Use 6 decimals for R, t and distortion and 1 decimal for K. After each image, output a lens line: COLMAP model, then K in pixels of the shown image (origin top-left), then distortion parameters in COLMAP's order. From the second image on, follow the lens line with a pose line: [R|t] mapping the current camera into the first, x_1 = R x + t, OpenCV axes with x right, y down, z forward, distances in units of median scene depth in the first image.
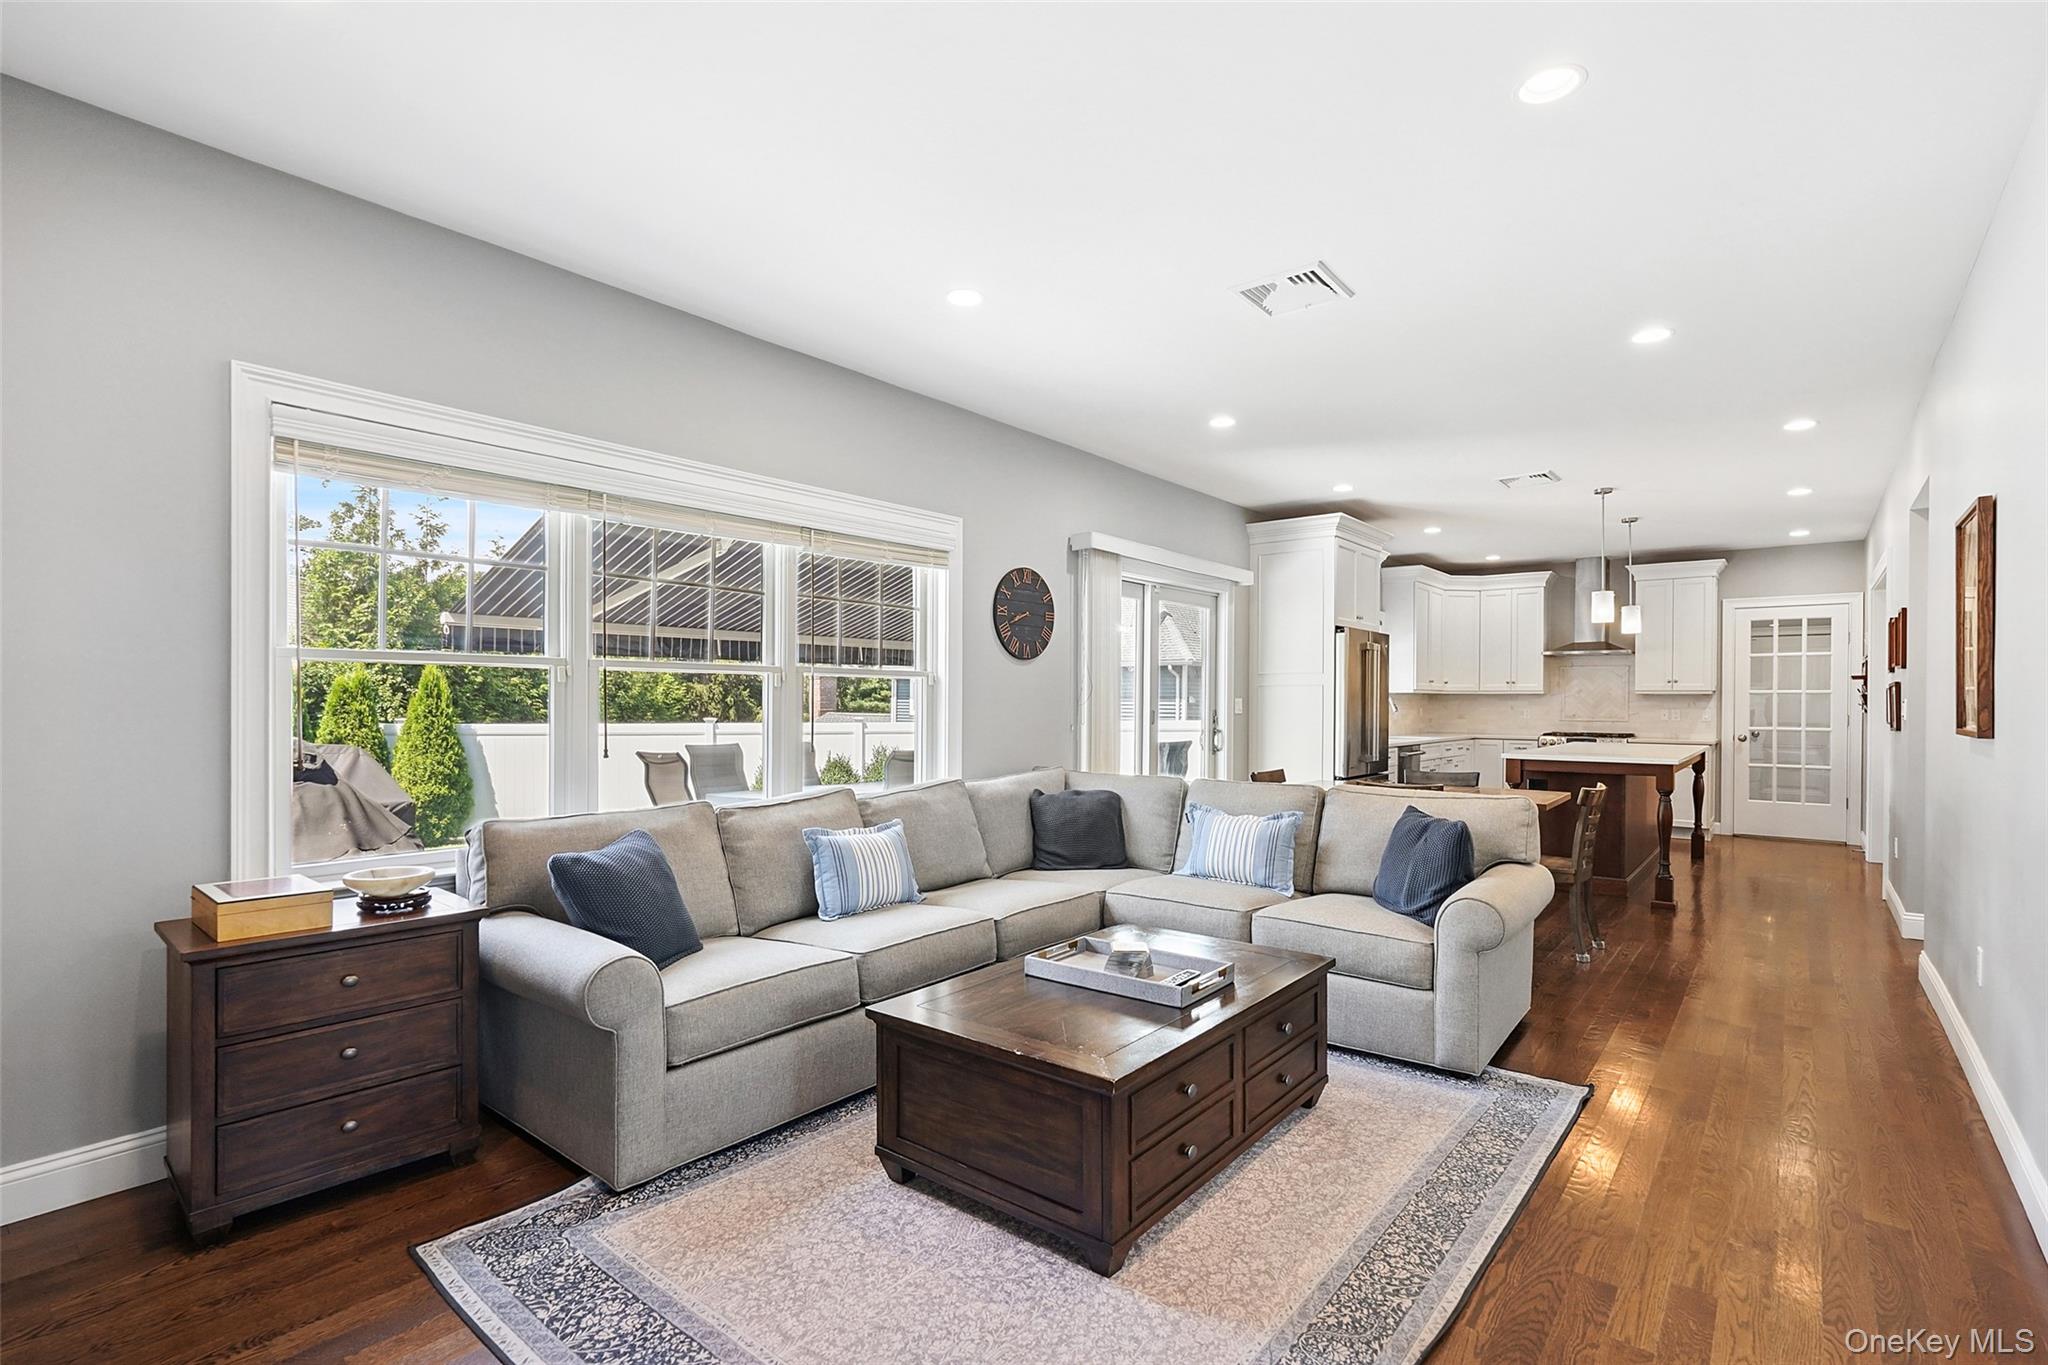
lens RADIAL K [[938.4, 0, 1030.5], [0, 938.4, 702.2], [0, 0, 1]] dist [-0.009148, 0.001451]
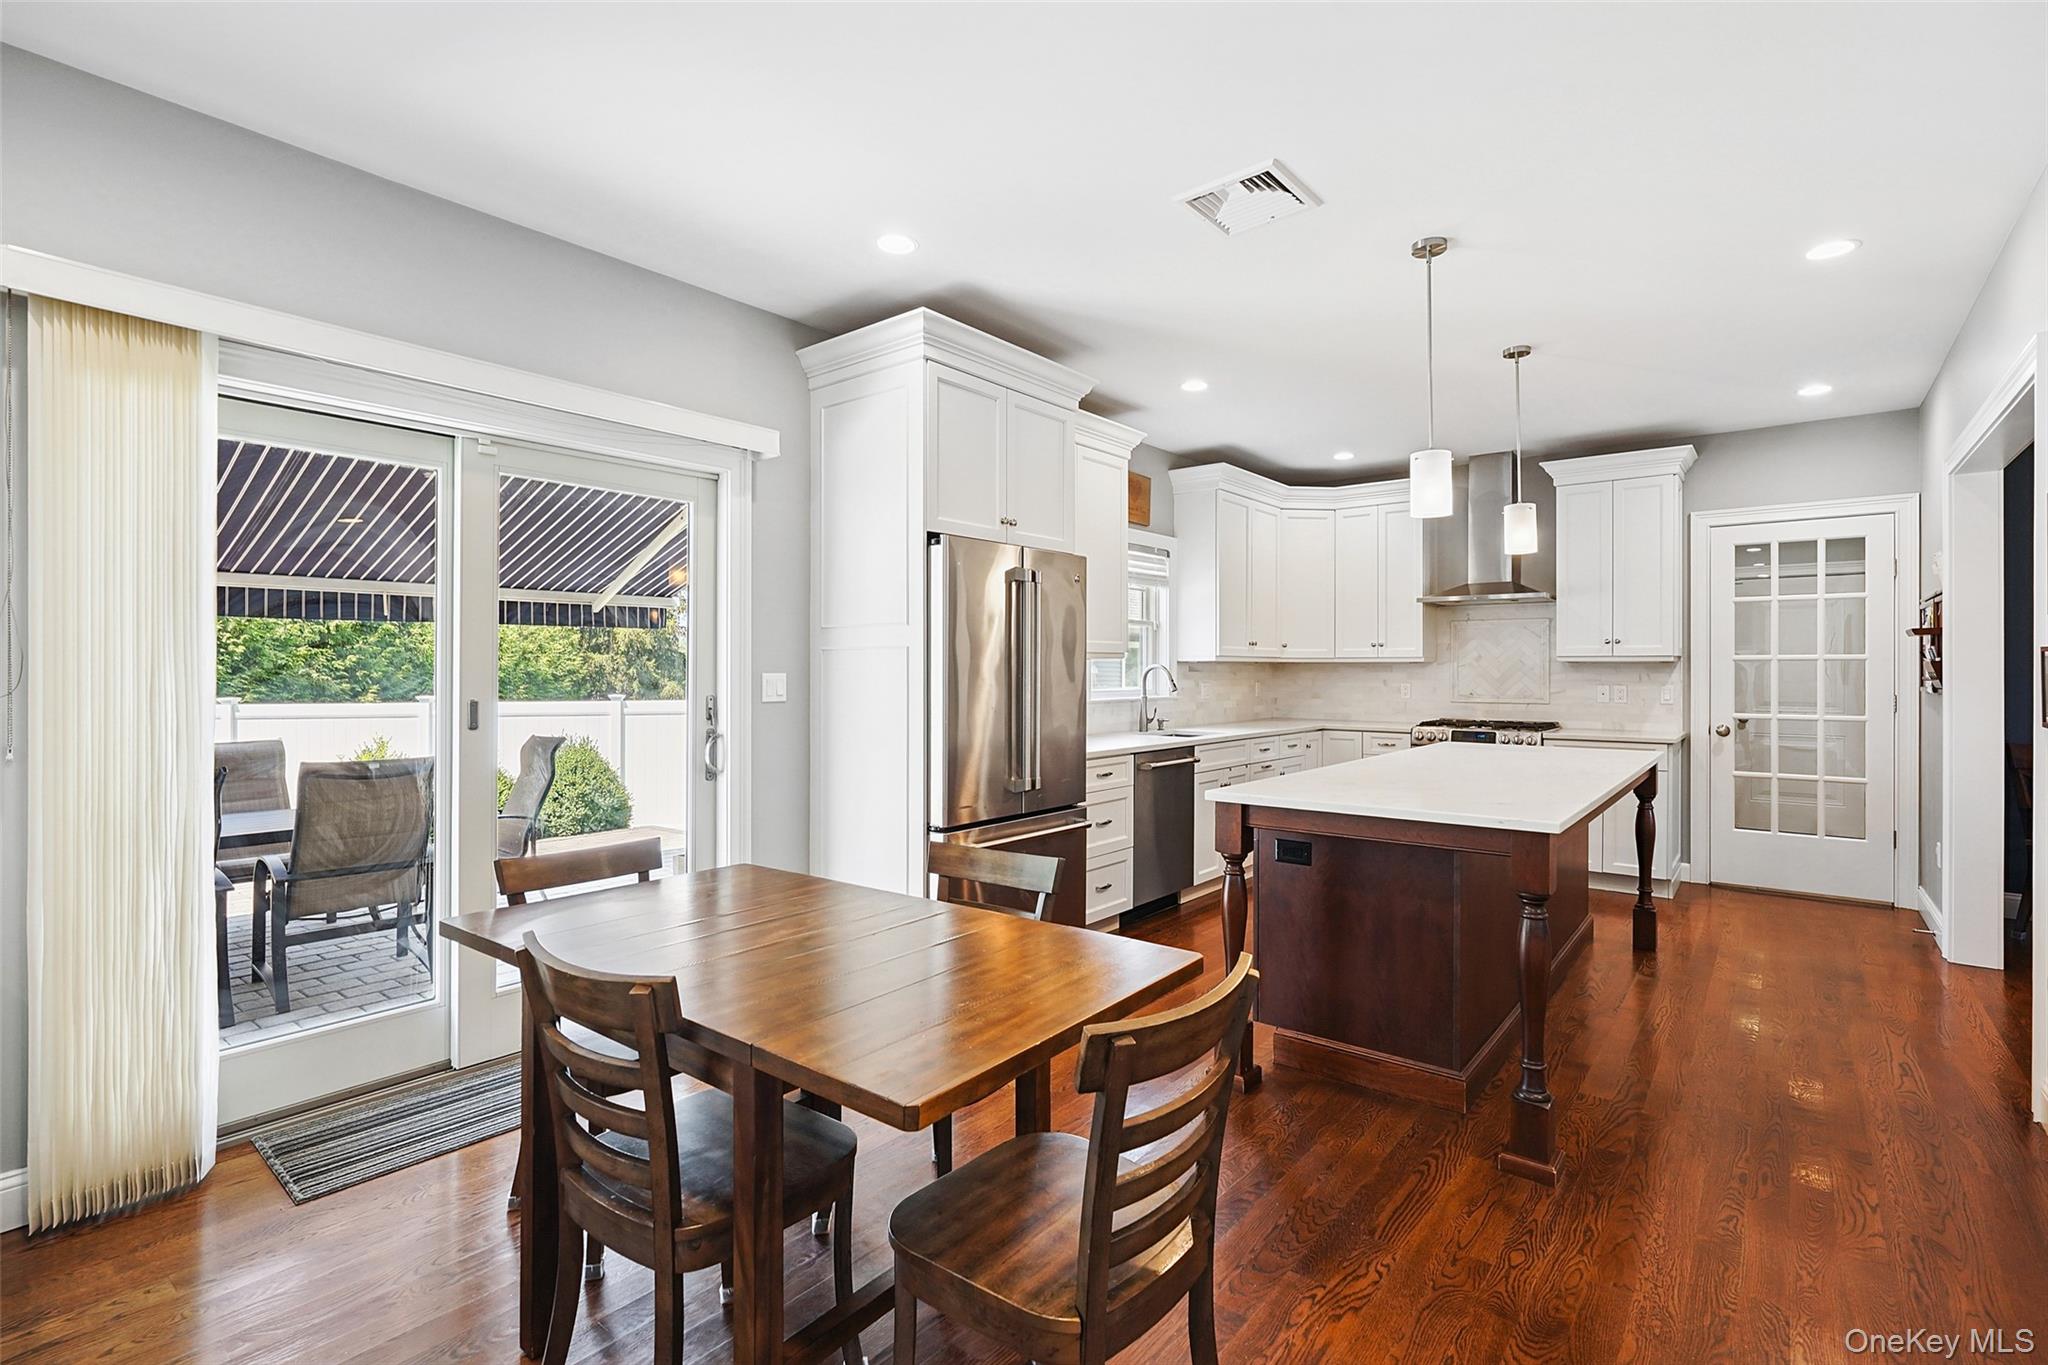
lens RADIAL K [[938.4, 0, 1020.8], [0, 938.4, 666.7], [0, 0, 1]] dist [-0.009148, 0.001451]
pose [[0.999989, -0.003994, 0.002517, 0.292259], [0.004006, 0.999979, -0.005091, -0.003668], [-0.002496, 0.005101, 0.999984, 0.377420]]
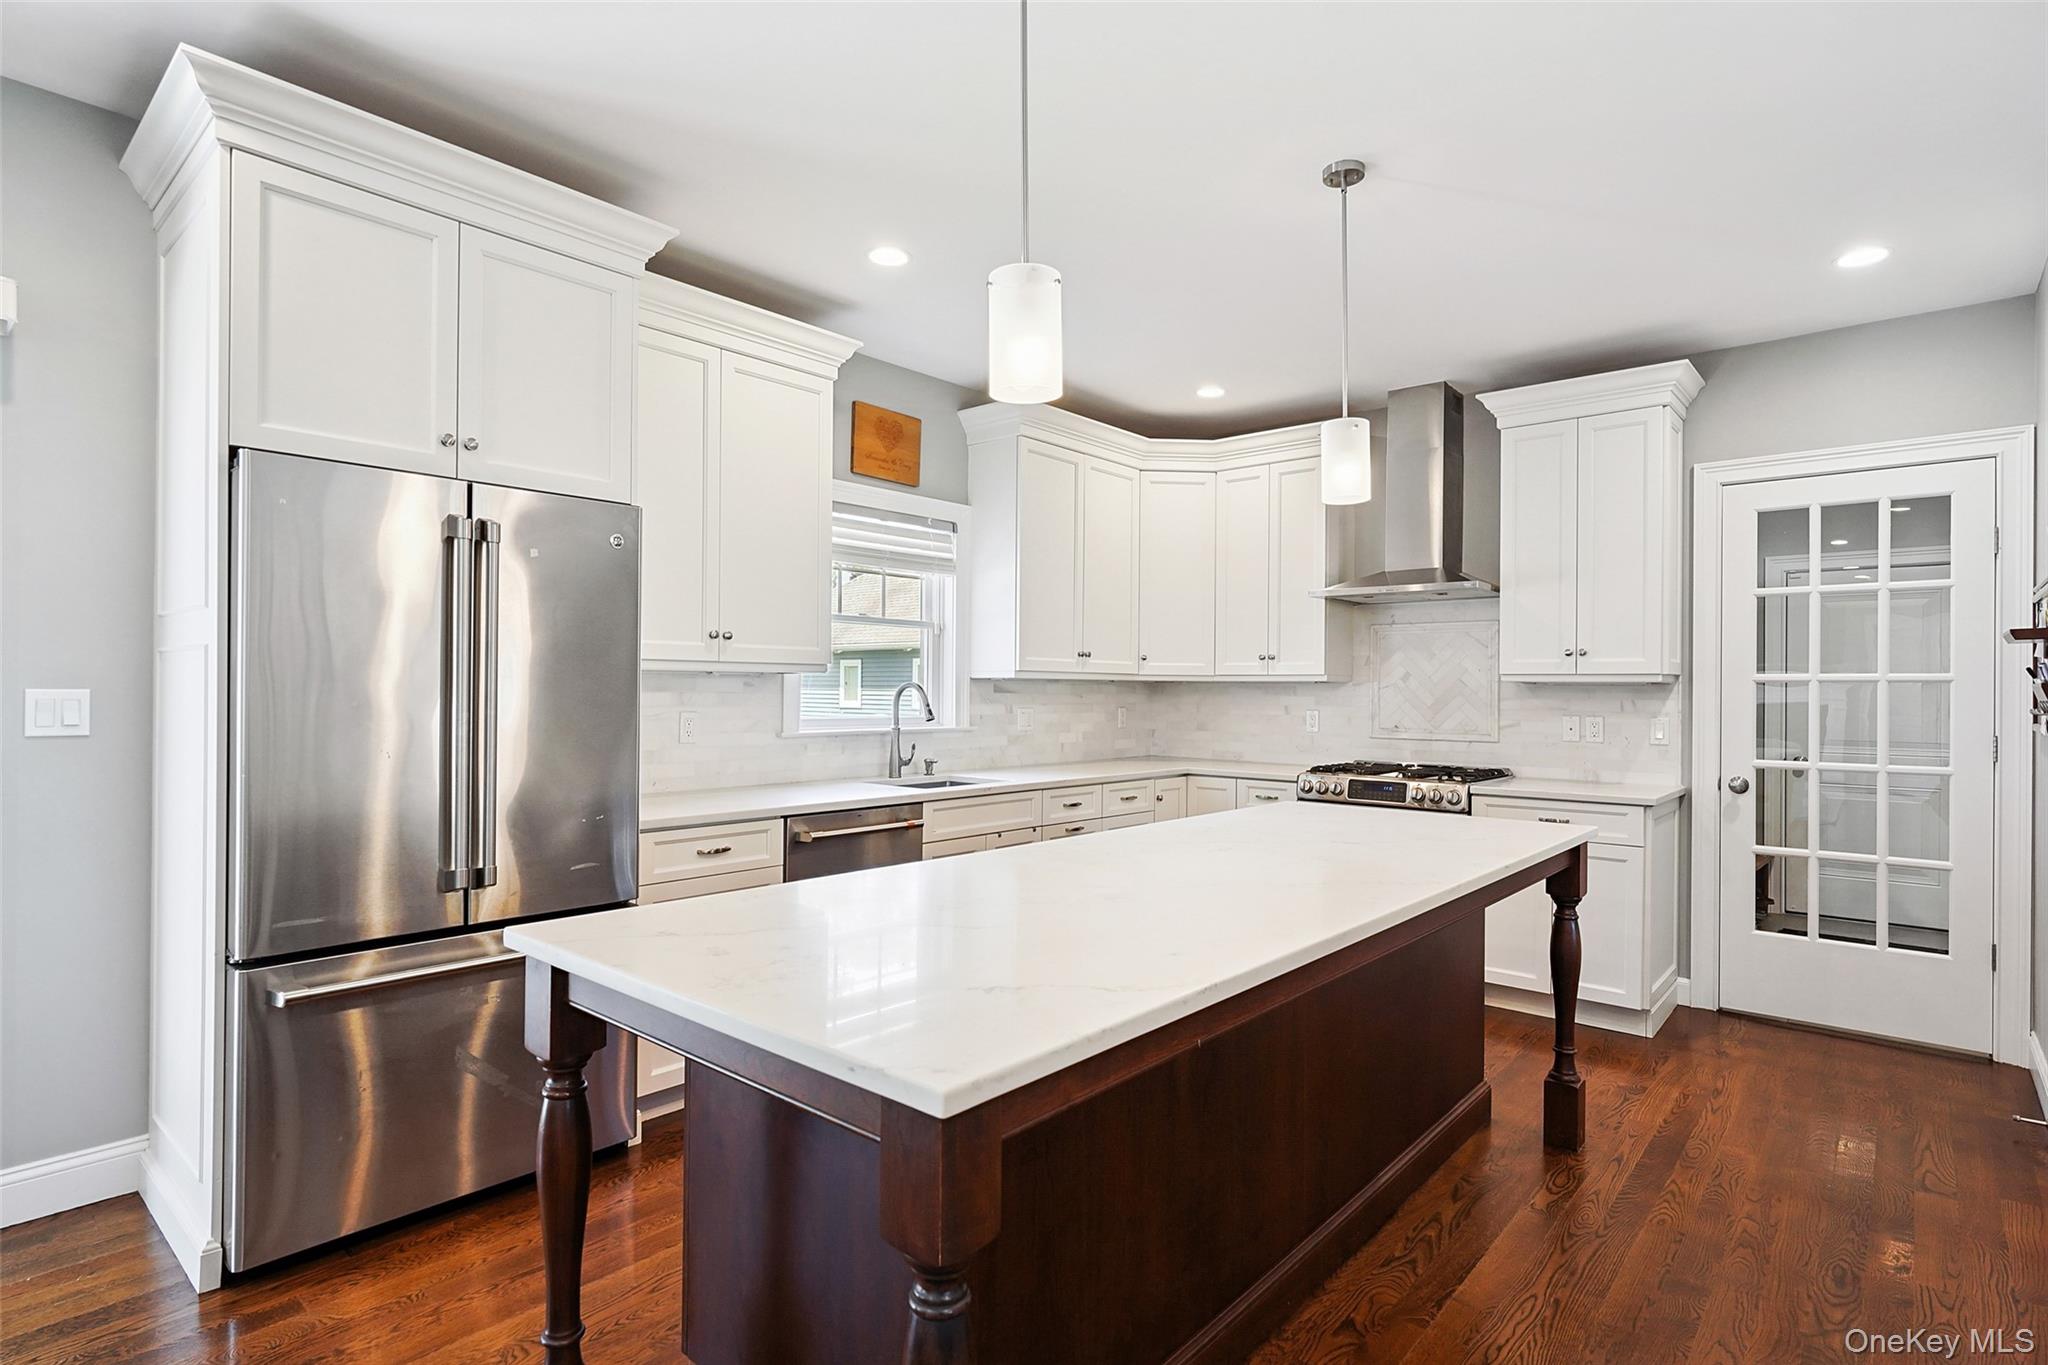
lens RADIAL K [[1029.7, 0, 1019.2], [0, 1029.7, 683.1], [0, 0, 1]] dist [-0.009021, 0.002010]
pose [[0.999560, 0.002835, -0.029540, 0.456930], [-0.003089, 0.999958, -0.008574, -0.003419], [0.029515, 0.008662, 0.999527, 0.532043]]
